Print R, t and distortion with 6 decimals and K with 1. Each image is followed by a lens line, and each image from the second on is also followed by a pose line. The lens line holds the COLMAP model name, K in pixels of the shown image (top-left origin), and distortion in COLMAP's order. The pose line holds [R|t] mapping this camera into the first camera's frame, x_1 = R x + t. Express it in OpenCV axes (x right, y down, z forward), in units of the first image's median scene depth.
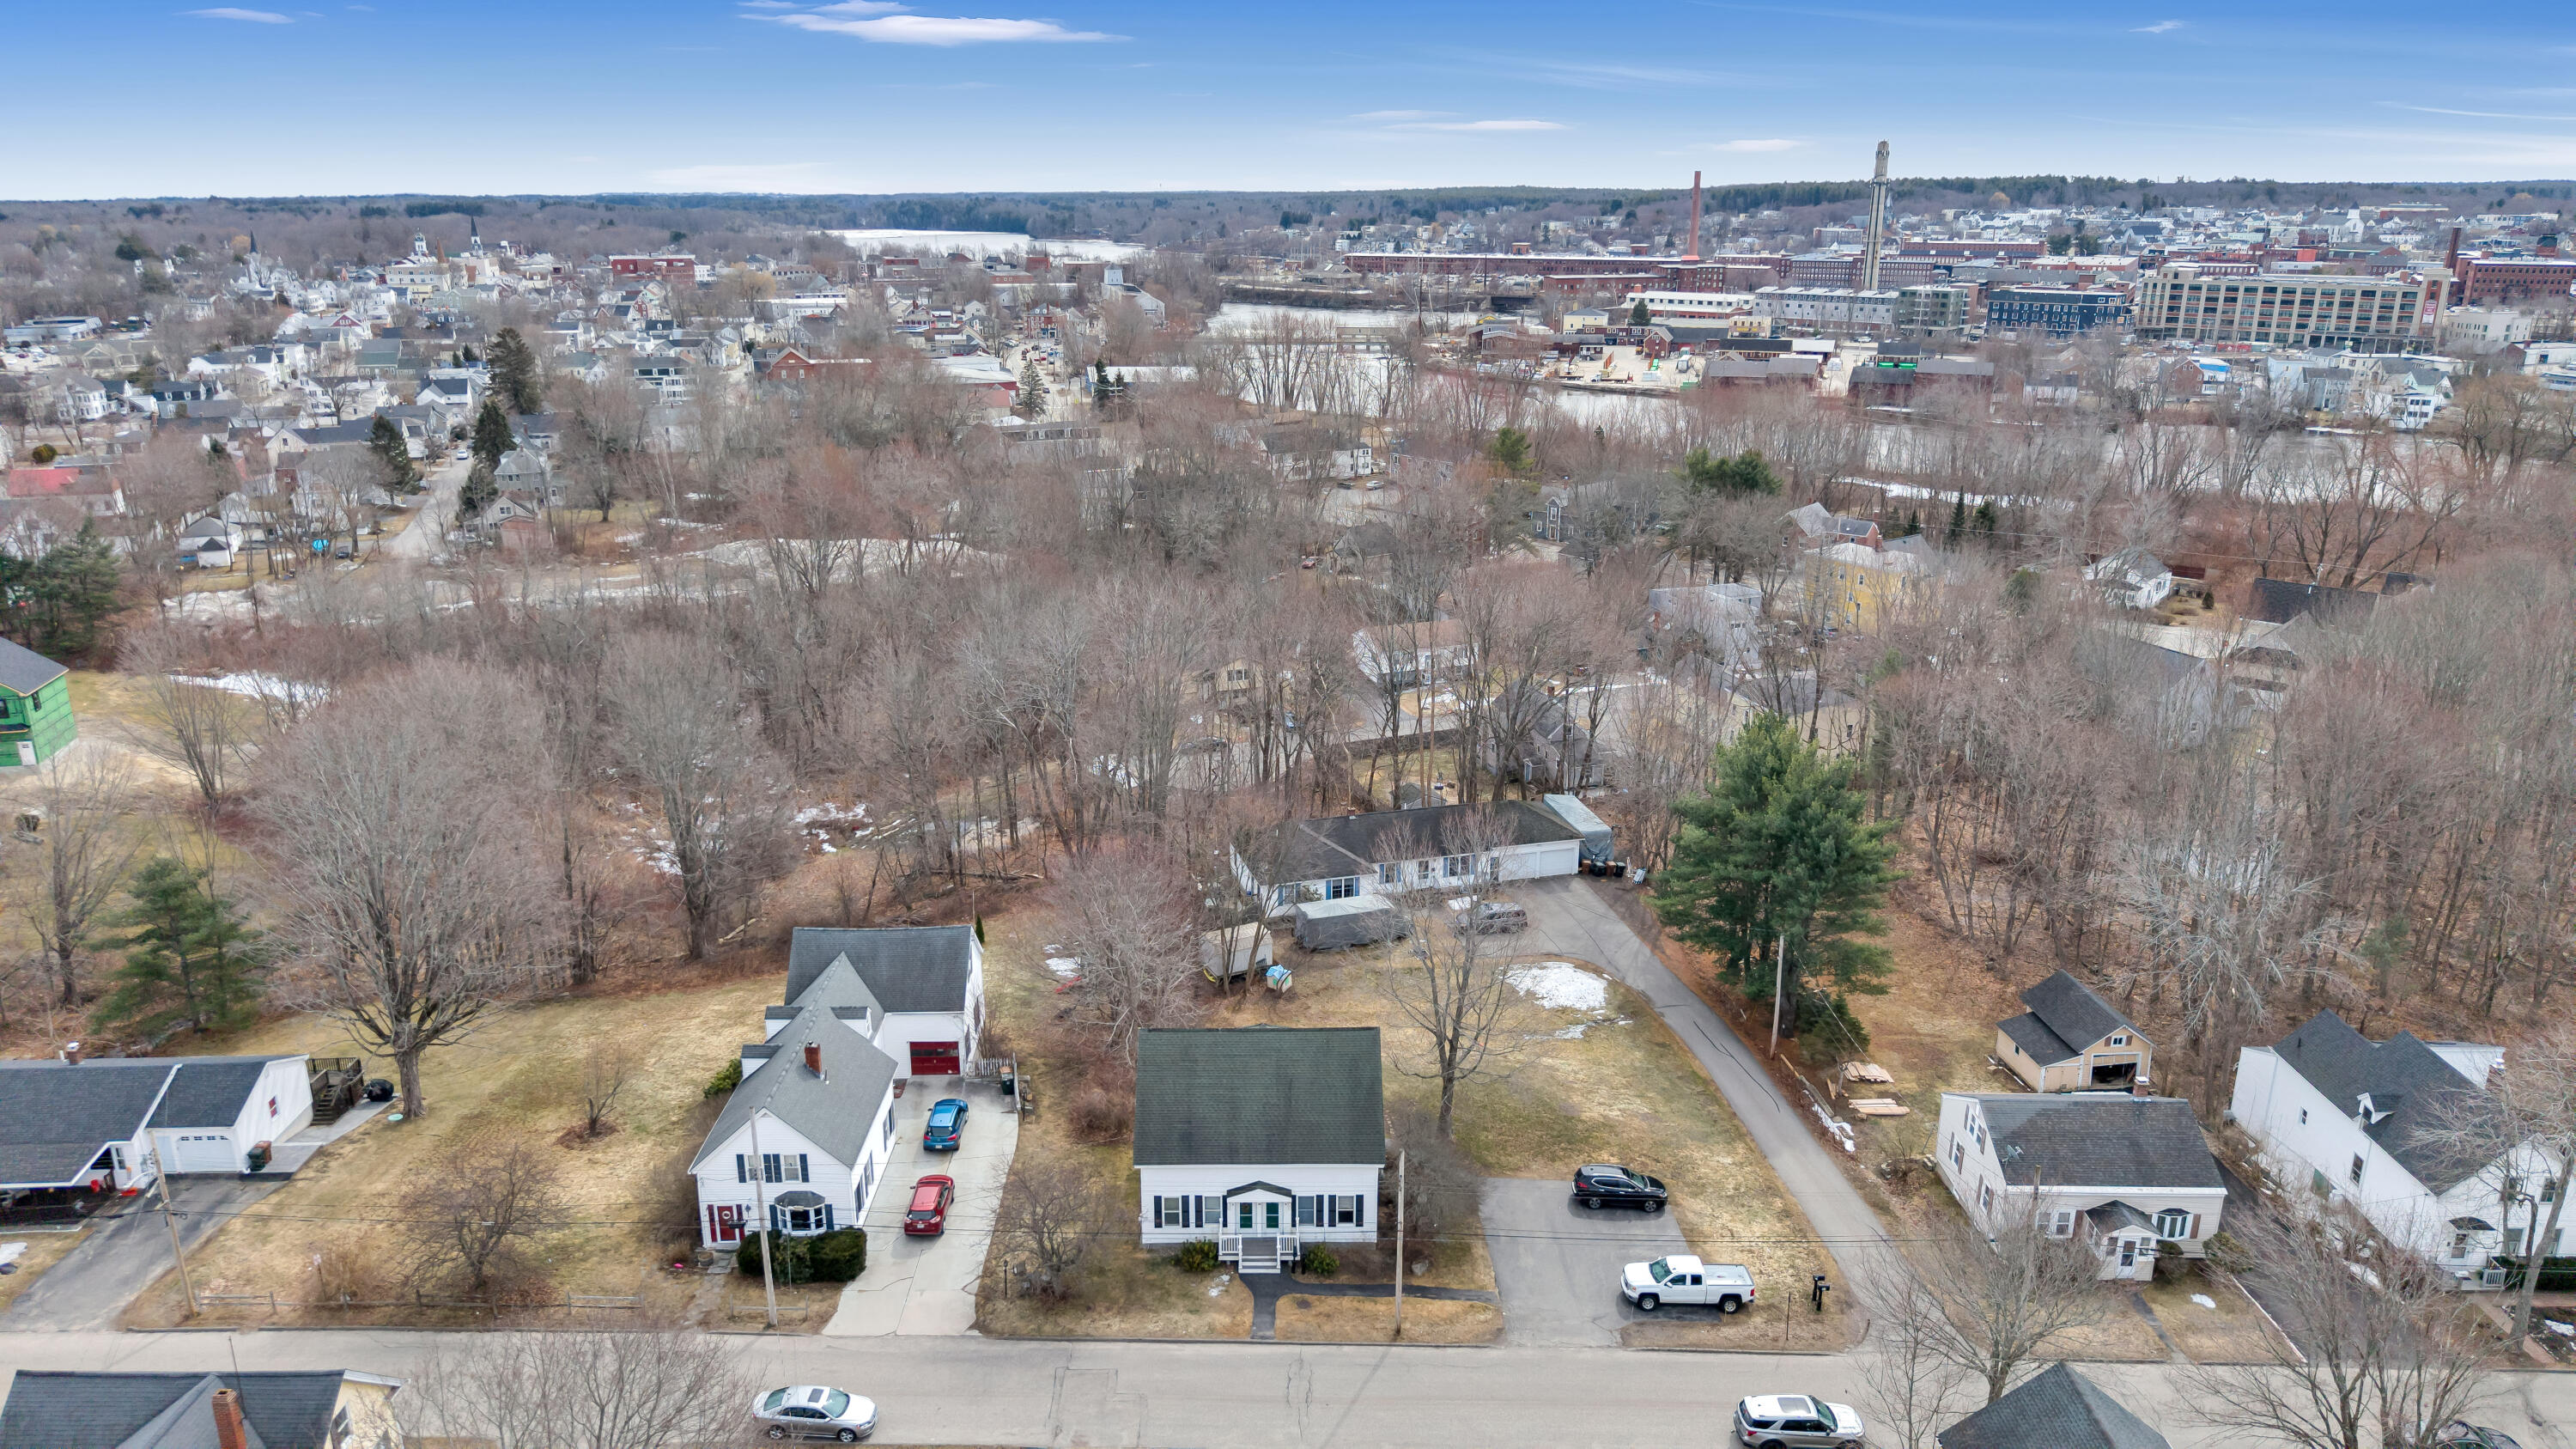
lens RADIAL K [[1727.8, 0, 1288.0], [0, 1727.8, 724.5], [0, 0, 1]] dist [0.041429, -0.048276]
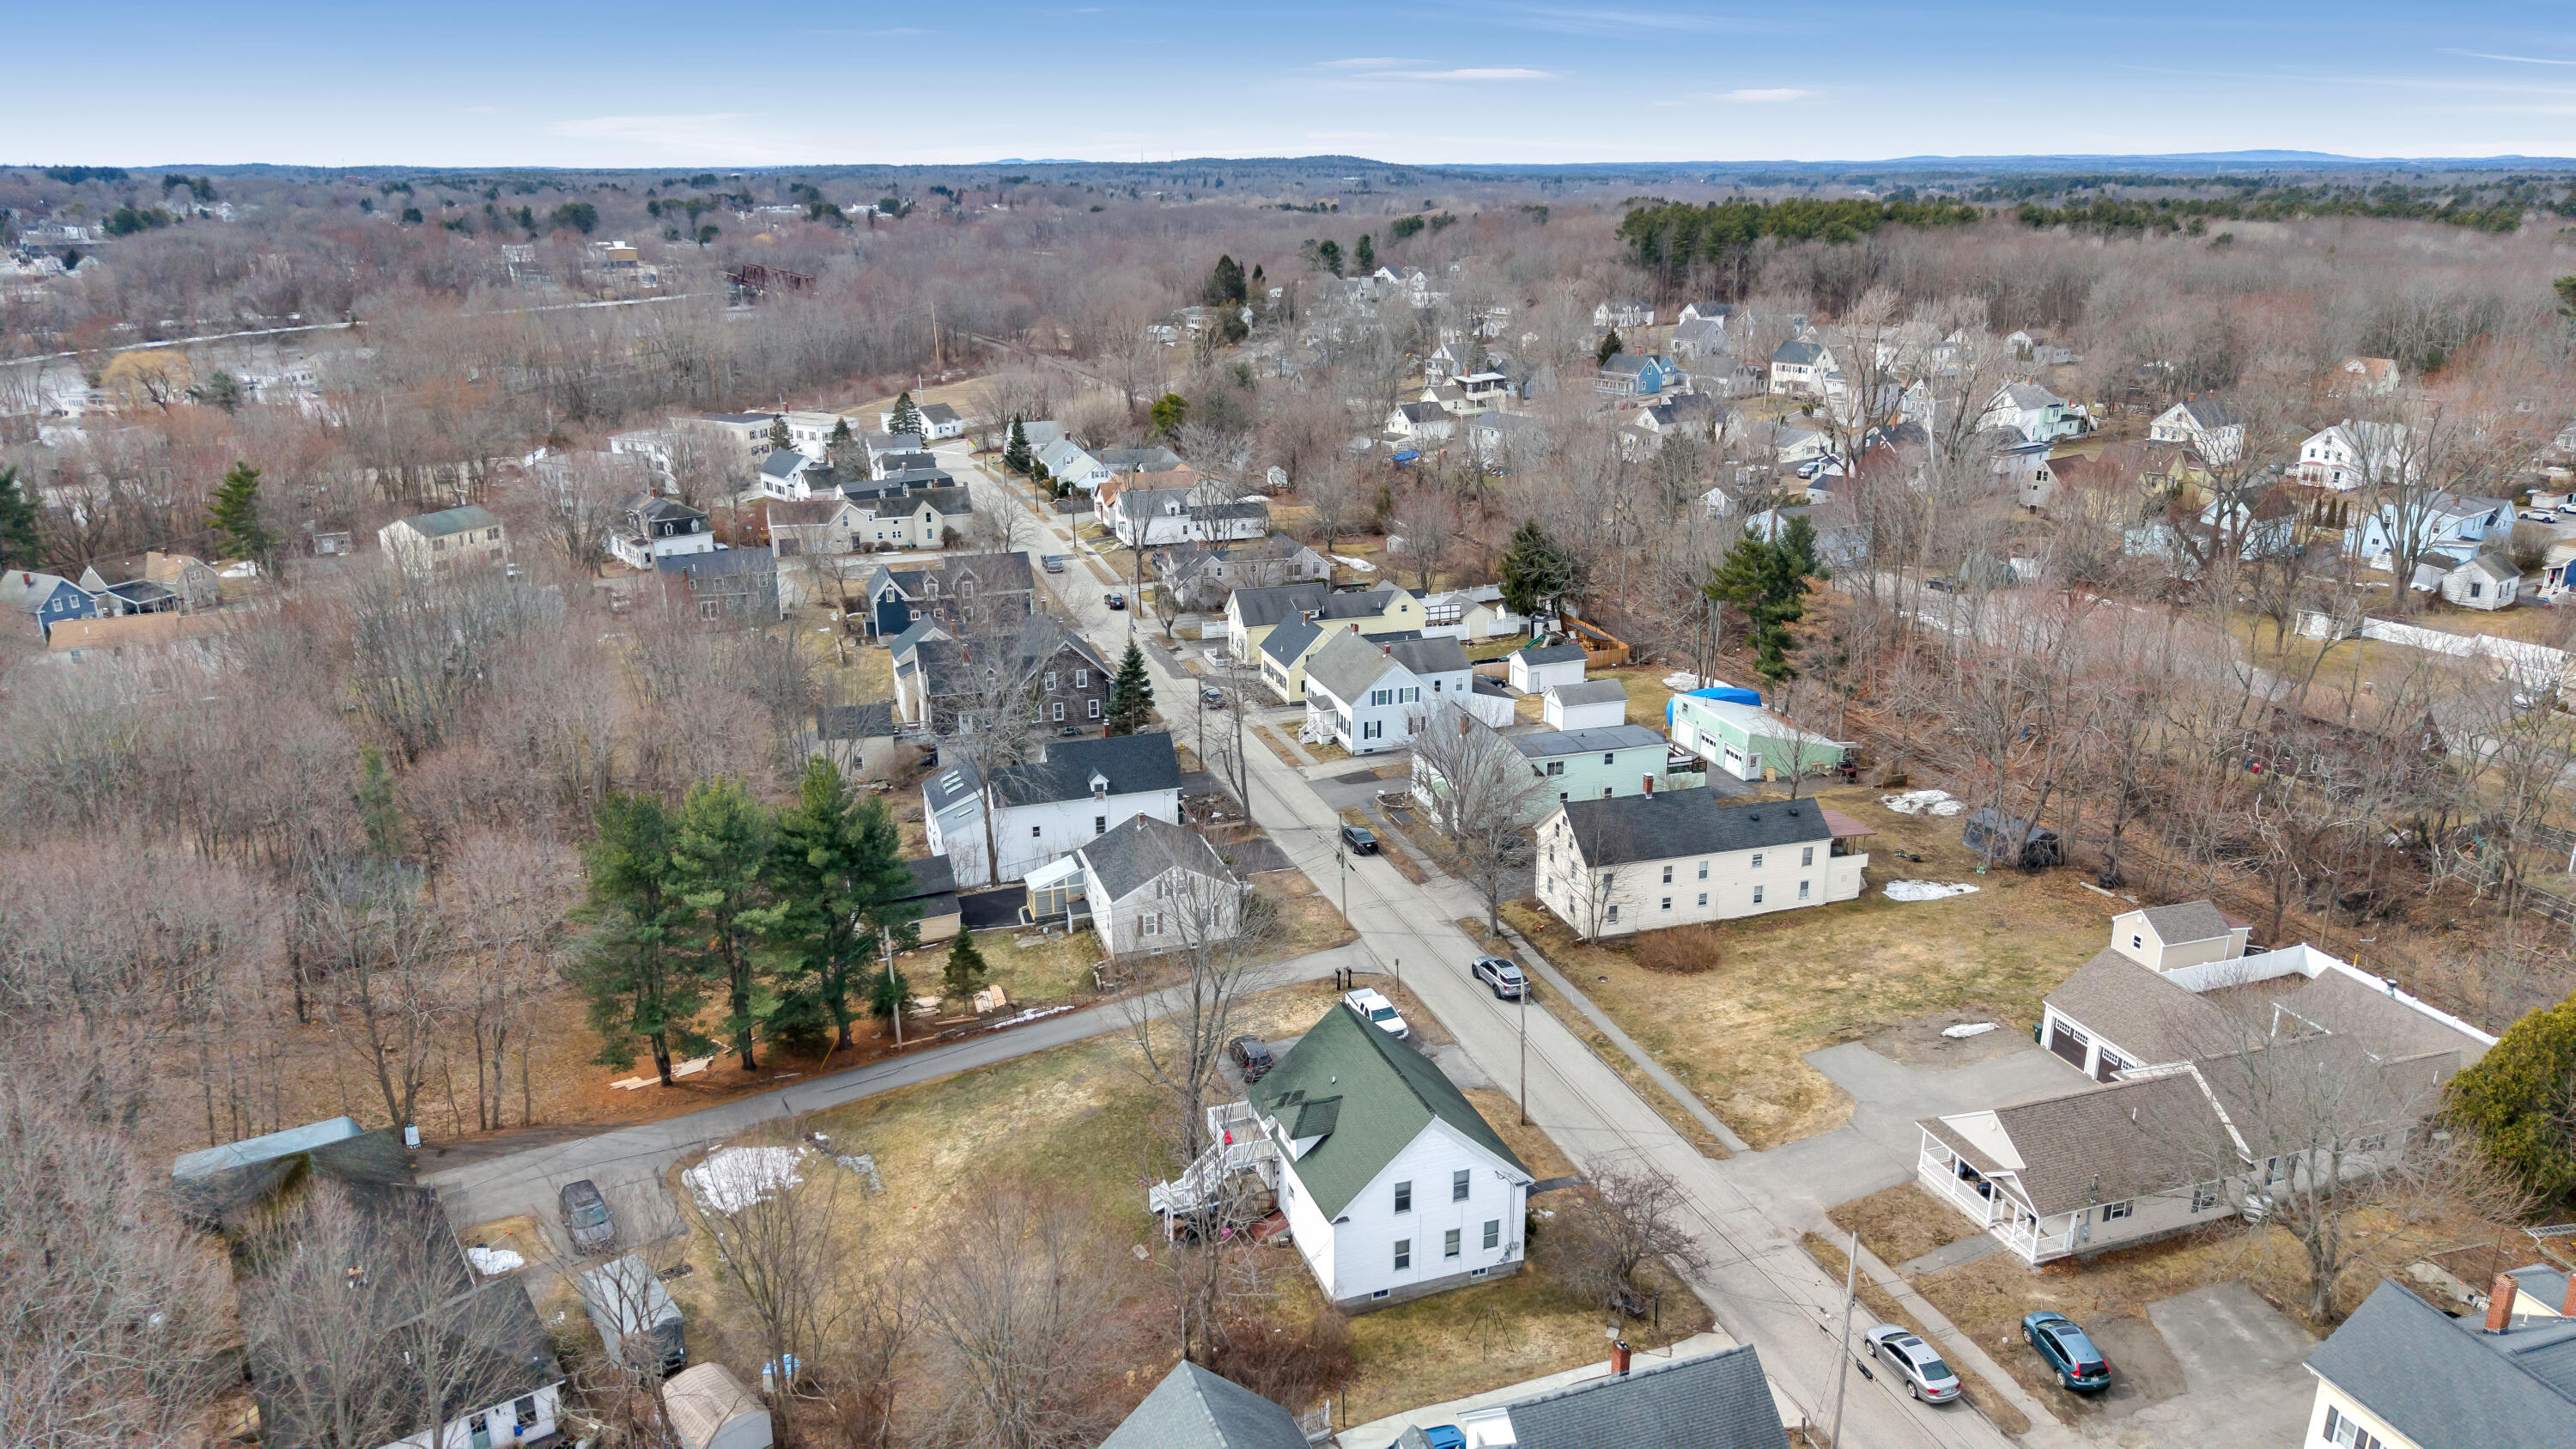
lens RADIAL K [[1727.8, 0, 1288.0], [0, 1727.8, 724.5], [0, 0, 1]] dist [0.041429, -0.048276]
pose [[-0.327687, -0.290213, 0.899109, -0.115560], [0.282120, 0.878179, 0.386278, -0.053637], [-0.901682, 0.380235, -0.205893, 0.166302]]
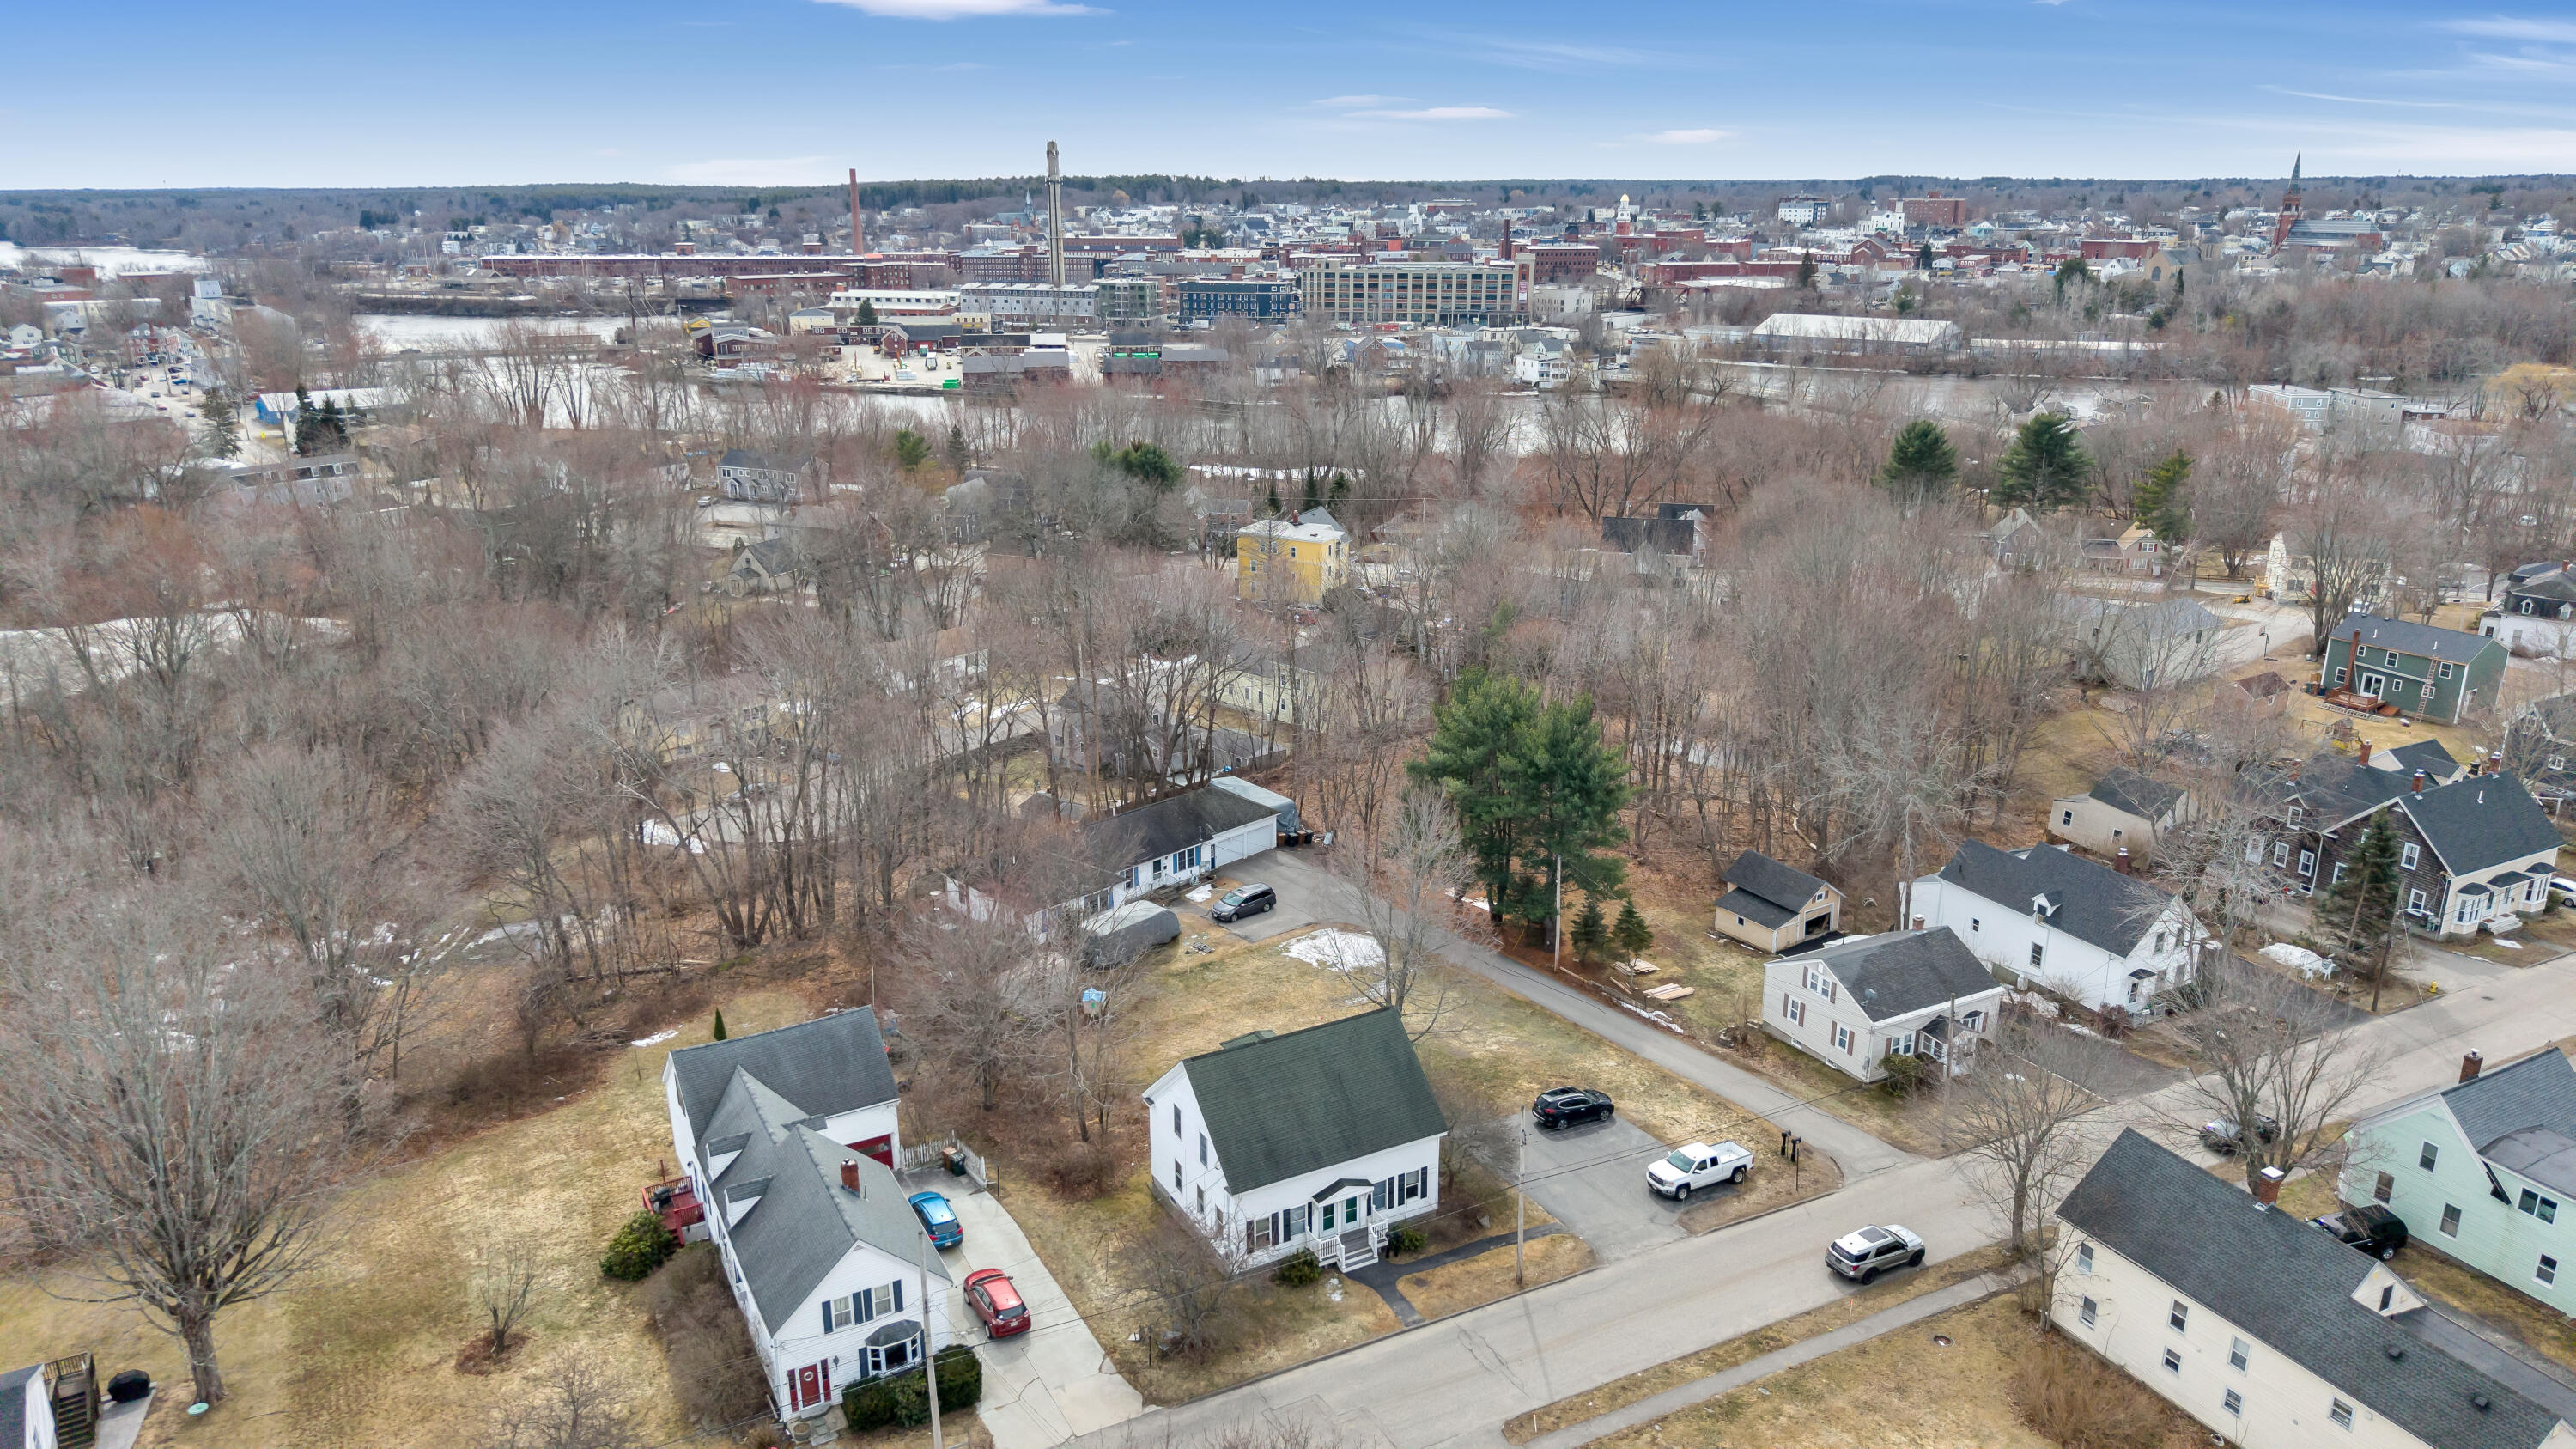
lens RADIAL K [[1727.8, 0, 1288.0], [0, 1727.8, 724.5], [0, 0, 1]] dist [0.041429, -0.048276]
pose [[0.883523, -0.140788, 0.446729, -0.061692], [0.140208, 0.989519, 0.034553, -0.004872], [-0.446911, 0.032107, 0.894002, 0.014612]]
